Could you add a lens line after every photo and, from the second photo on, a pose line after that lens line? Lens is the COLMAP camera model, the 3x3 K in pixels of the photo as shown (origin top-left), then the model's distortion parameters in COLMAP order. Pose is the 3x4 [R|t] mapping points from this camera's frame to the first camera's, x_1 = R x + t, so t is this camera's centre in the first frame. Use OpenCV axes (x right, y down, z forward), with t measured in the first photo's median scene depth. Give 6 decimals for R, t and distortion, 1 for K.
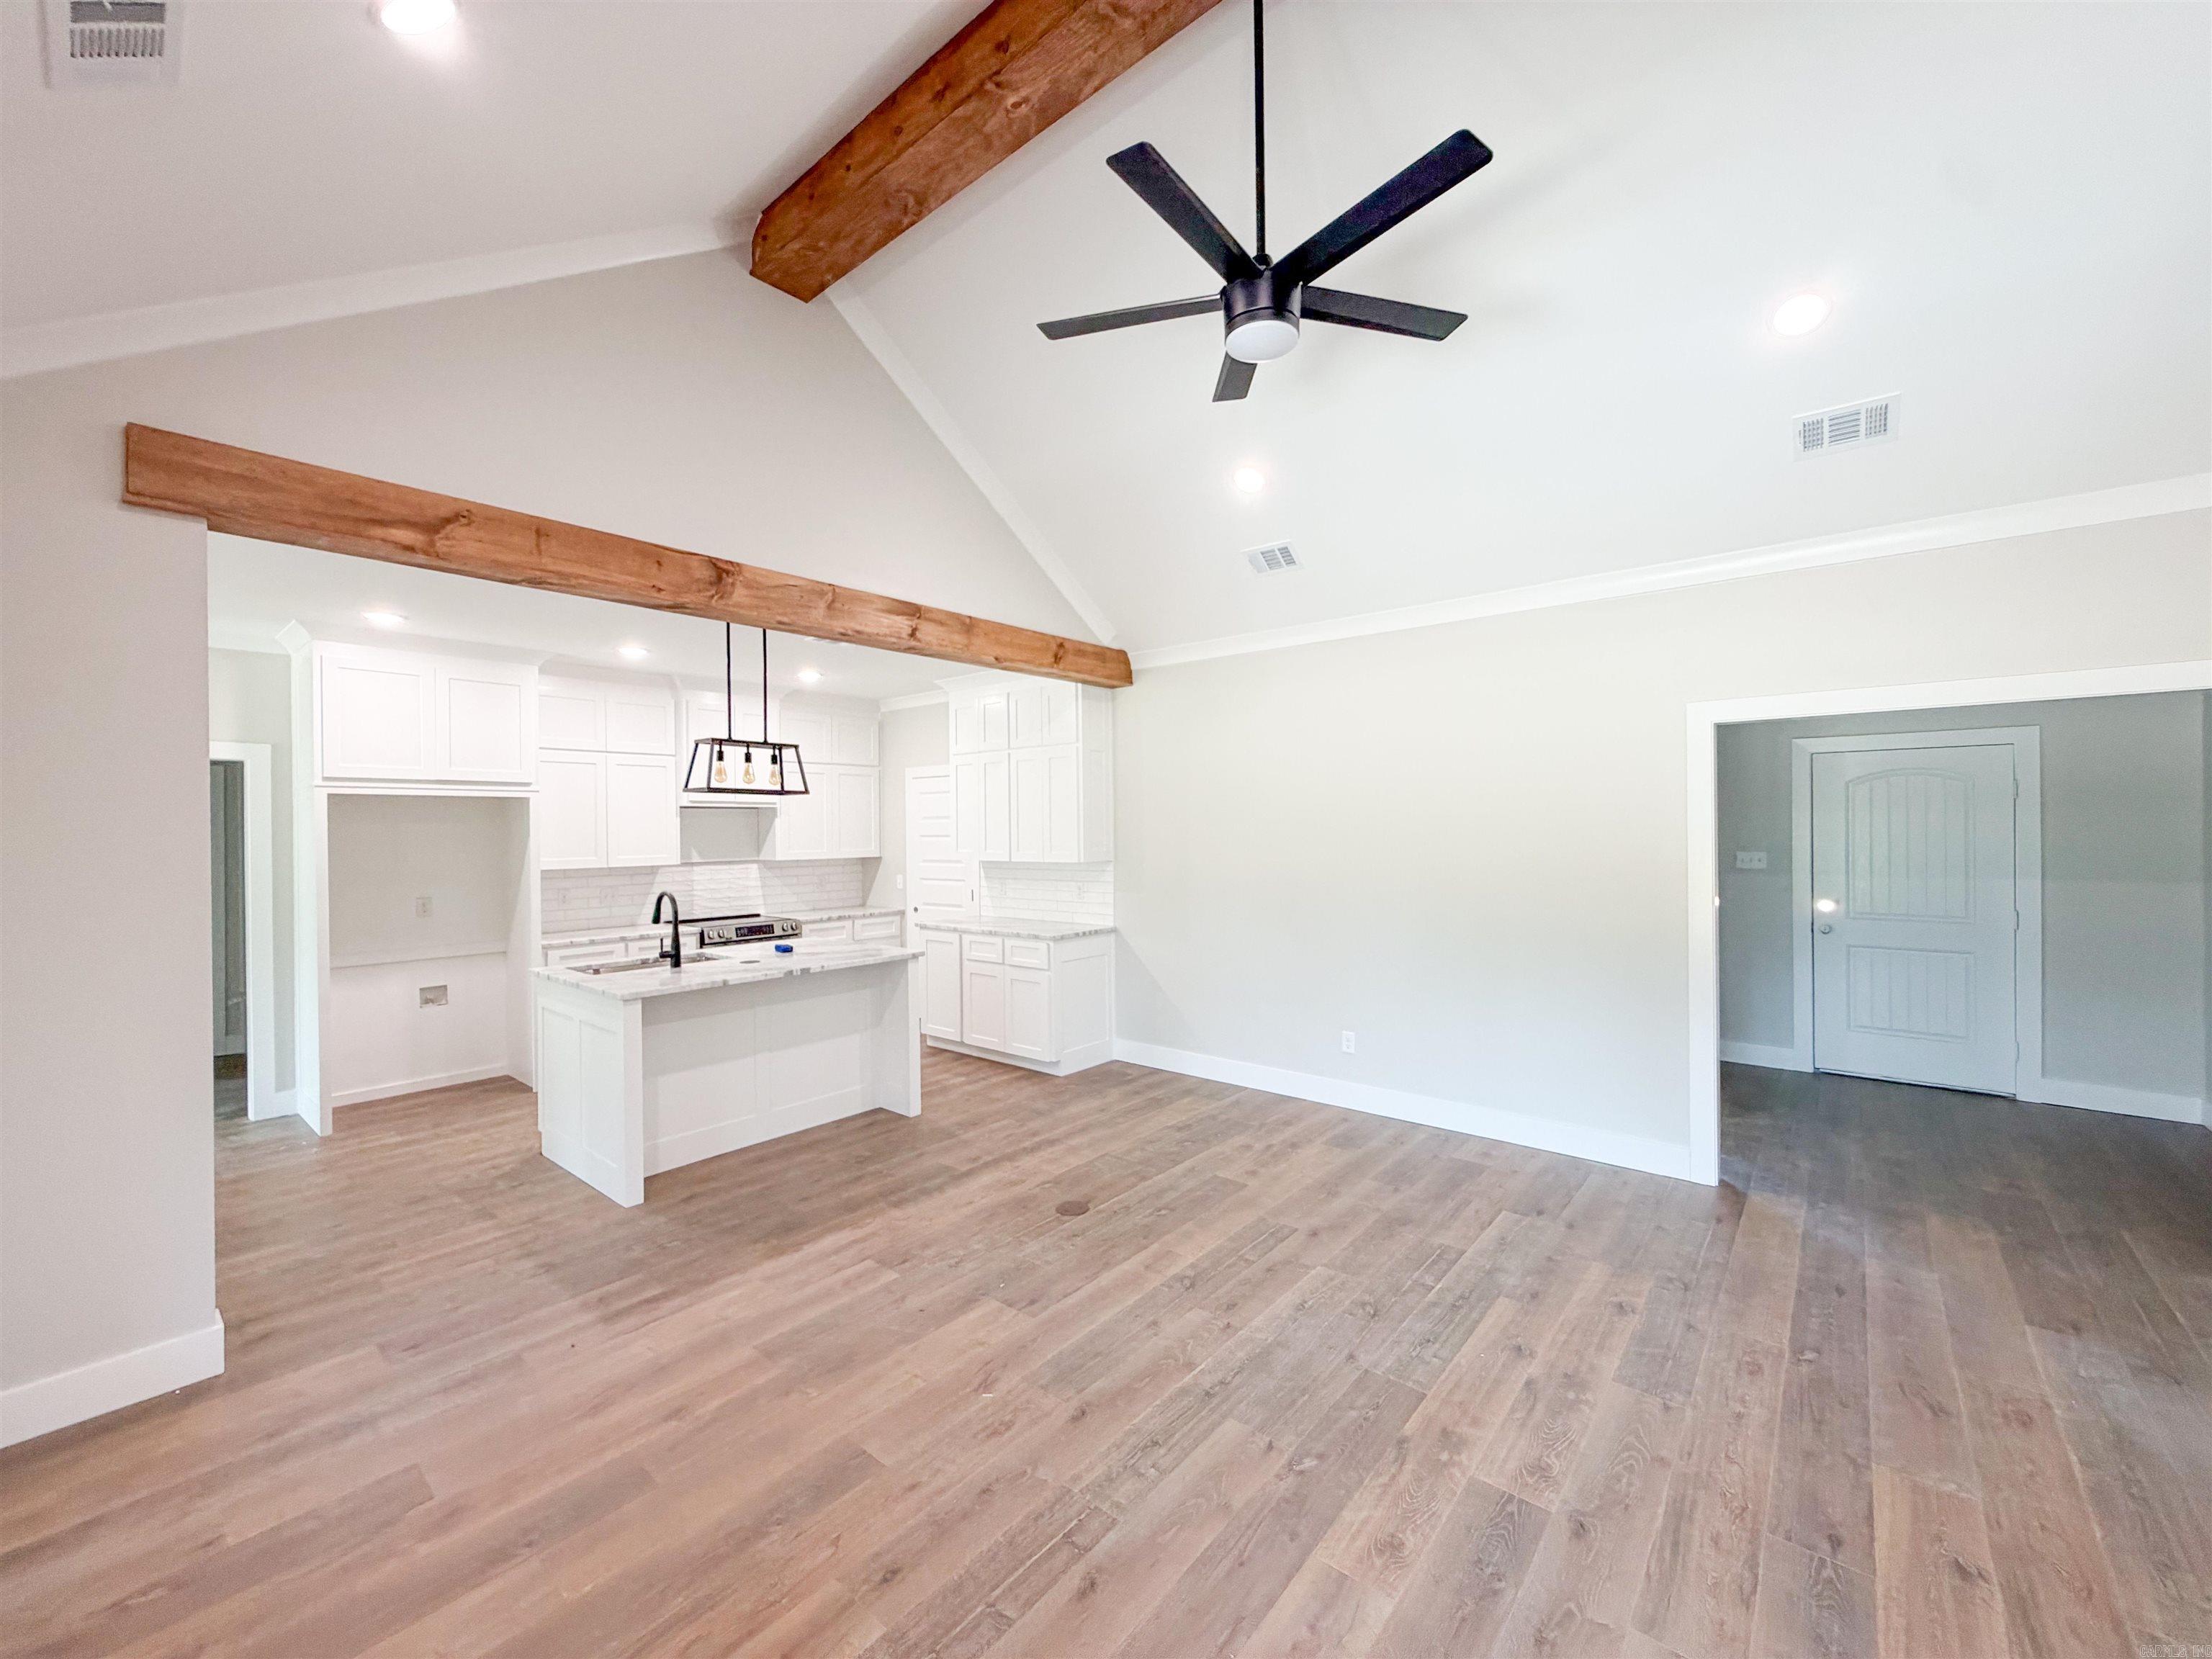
lens RADIAL K [[881.0, 0, 1100.5], [0, 881.0, 829.5], [0, 0, 1]] dist [0.000078, -0.000348]
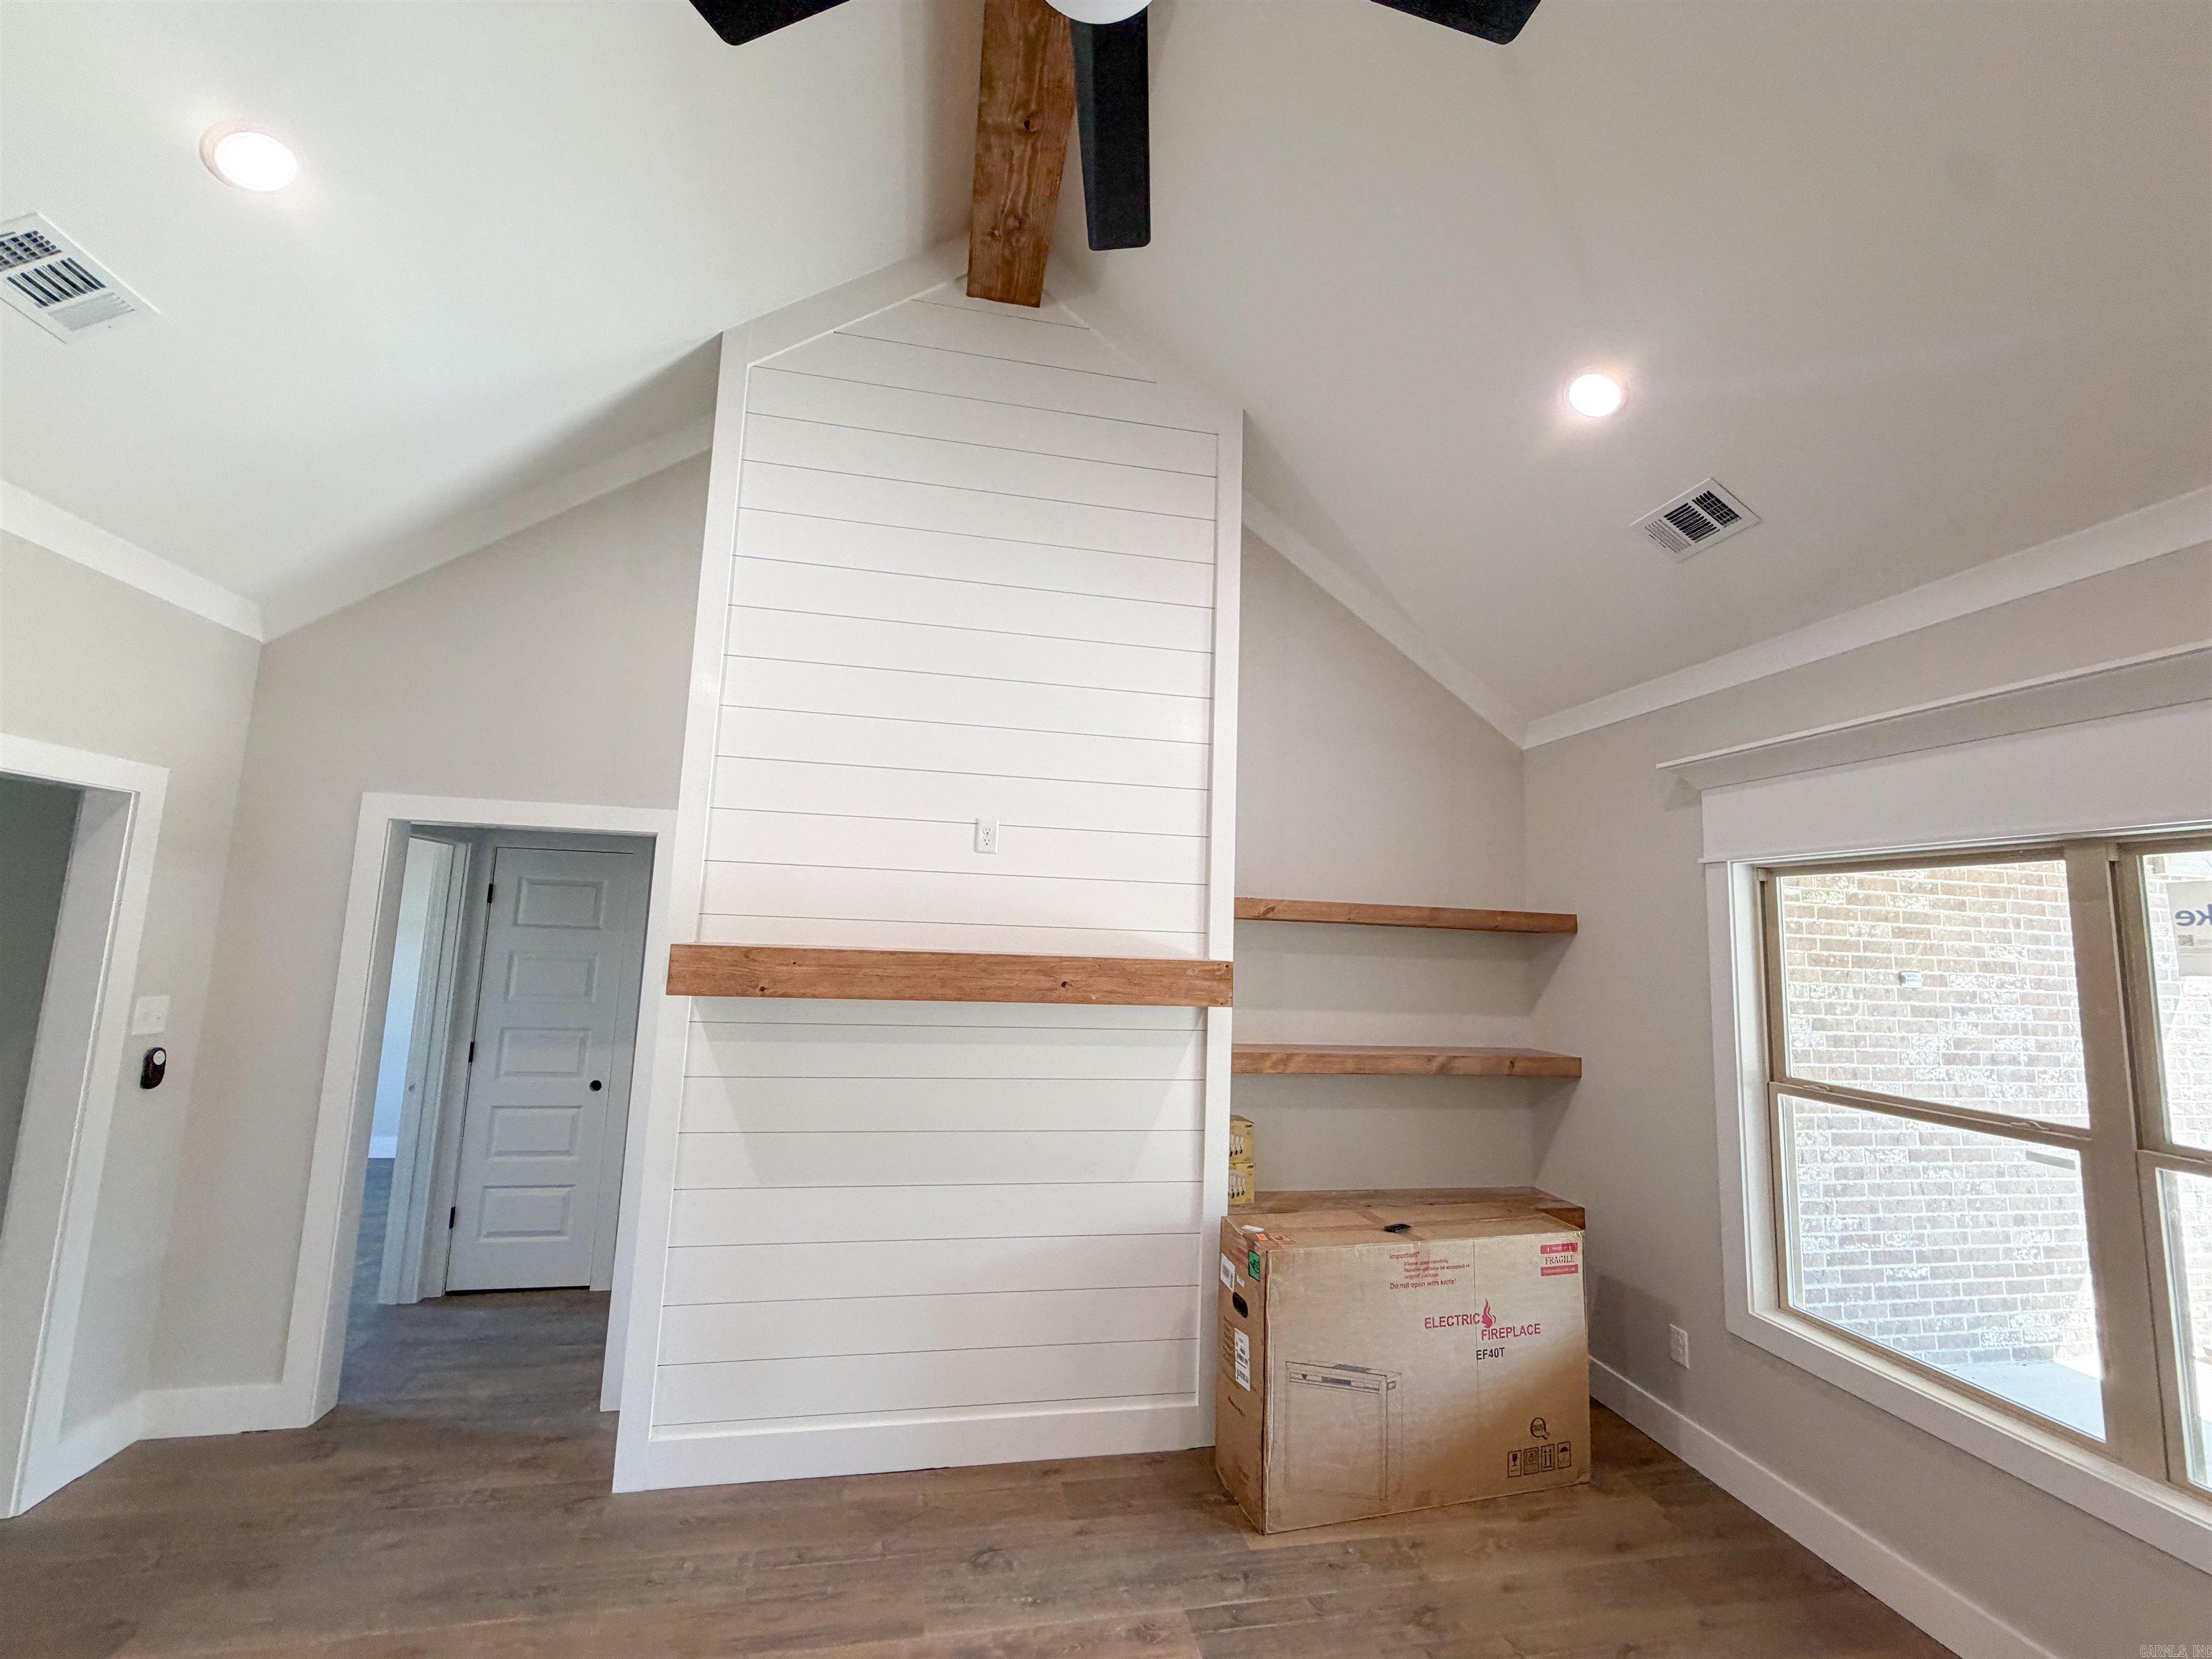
lens RADIAL K [[881.0, 0, 1100.5], [0, 881.0, 829.5], [0, 0, 1]] dist [0.000078, -0.000348]
pose [[-0.781401, 0.055124, 0.621590, -0.036357], [-0.027661, 0.992052, -0.122750, -0.024930], [-0.623416, -0.113111, -0.773665, 0.651087]]
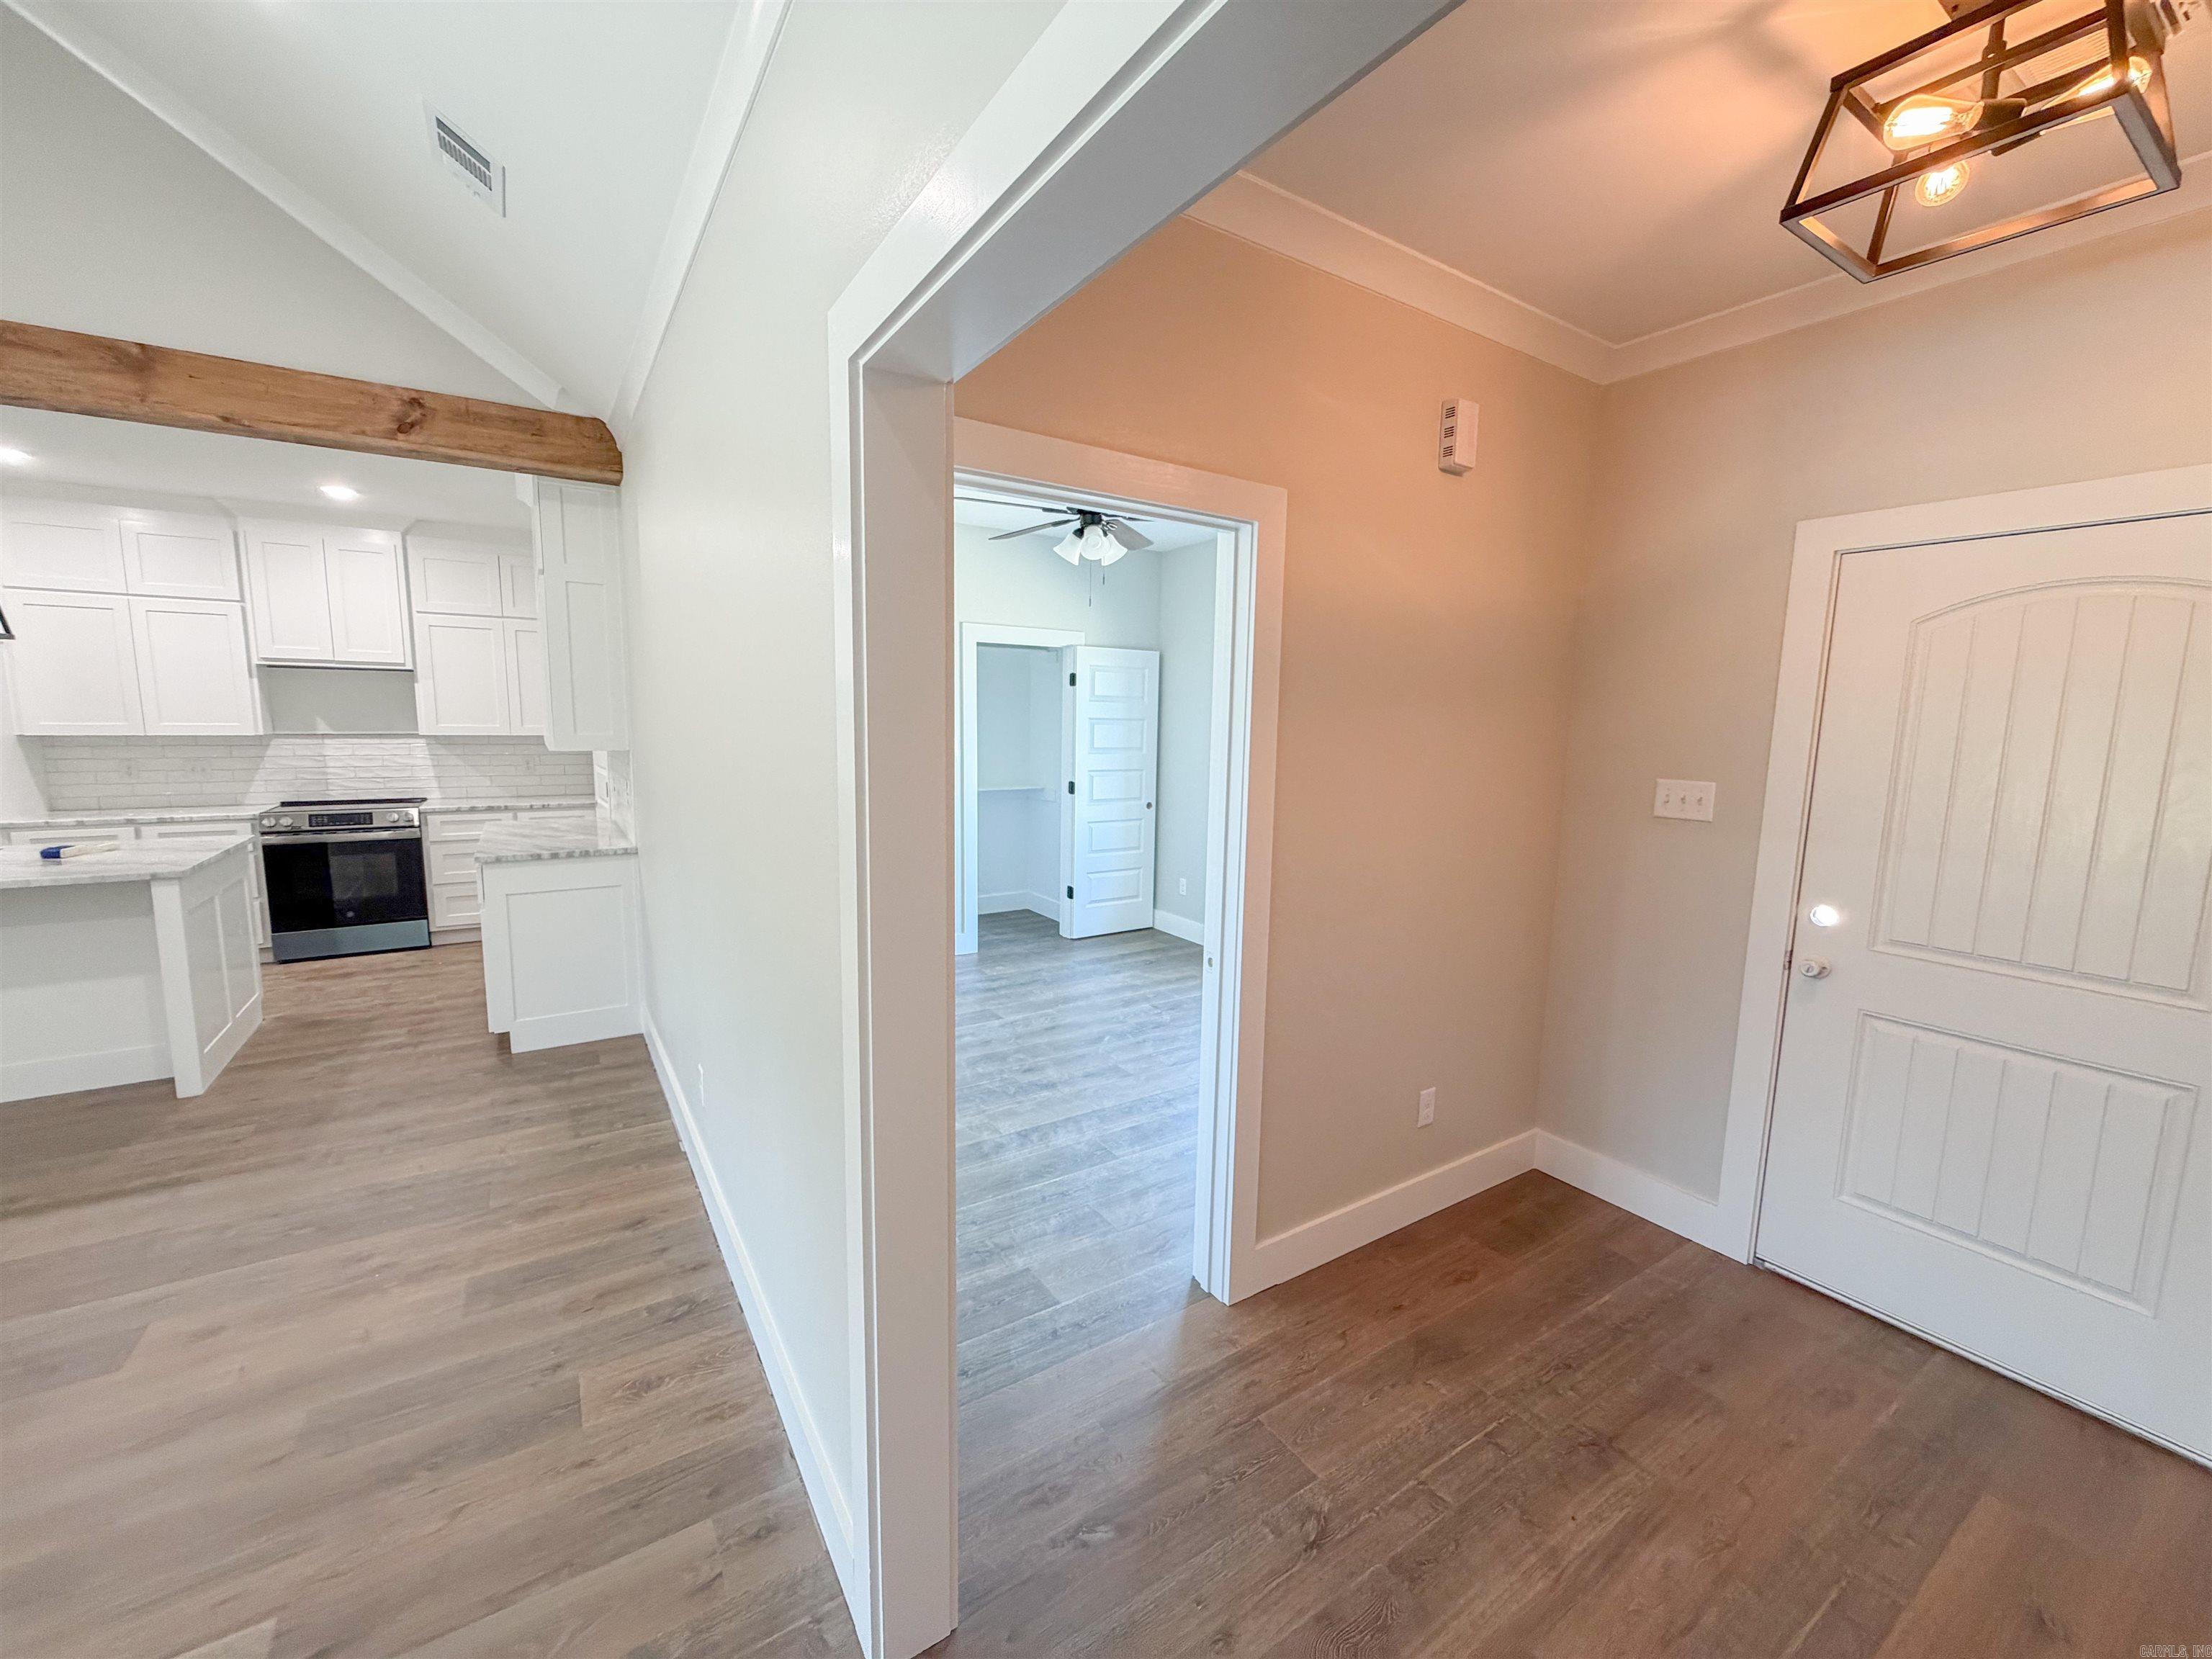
lens RADIAL K [[881.0, 0, 1100.5], [0, 881.0, 829.5], [0, 0, 1]] dist [0.000078, -0.000348]
pose [[0.957571, 0.063106, -0.281203, 0.696861], [-0.027063, 0.991110, 0.130263, -0.002910], [0.286924, -0.117125, 0.950766, 0.569054]]
